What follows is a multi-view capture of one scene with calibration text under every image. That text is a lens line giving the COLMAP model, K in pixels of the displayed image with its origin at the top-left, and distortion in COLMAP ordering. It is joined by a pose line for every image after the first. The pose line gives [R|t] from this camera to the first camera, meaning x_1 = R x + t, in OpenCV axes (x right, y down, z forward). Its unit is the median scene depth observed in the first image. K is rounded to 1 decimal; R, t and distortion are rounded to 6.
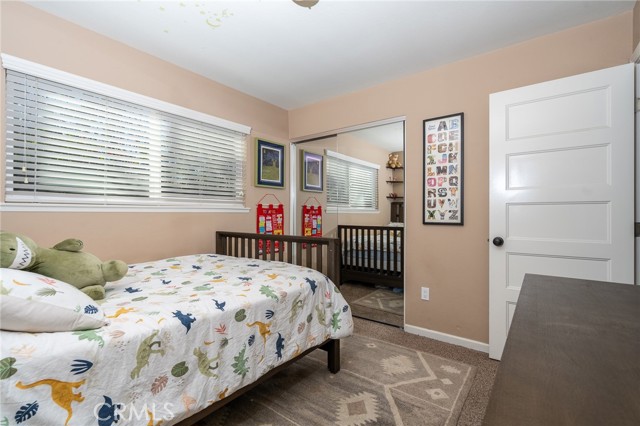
lens RADIAL K [[287.9, 0, 320.0], [0, 287.9, 213.0], [0, 0, 1]] dist [0.000486, 0.000114]
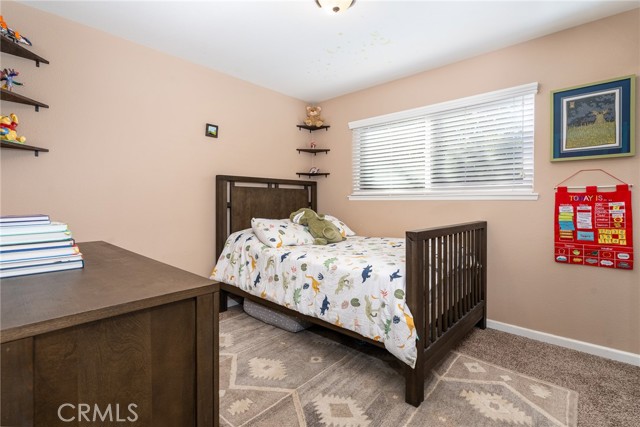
lens RADIAL K [[300.6, 0, 318.3], [0, 300.6, 201.4], [0, 0, 1]] dist [-0.001356, -0.000301]
pose [[-0.078244, -0.004882, -0.996922, 0.562774], [-0.000822, 0.999988, -0.004832, 0.007017], [0.996934, 0.000442, -0.078247, 0.517013]]
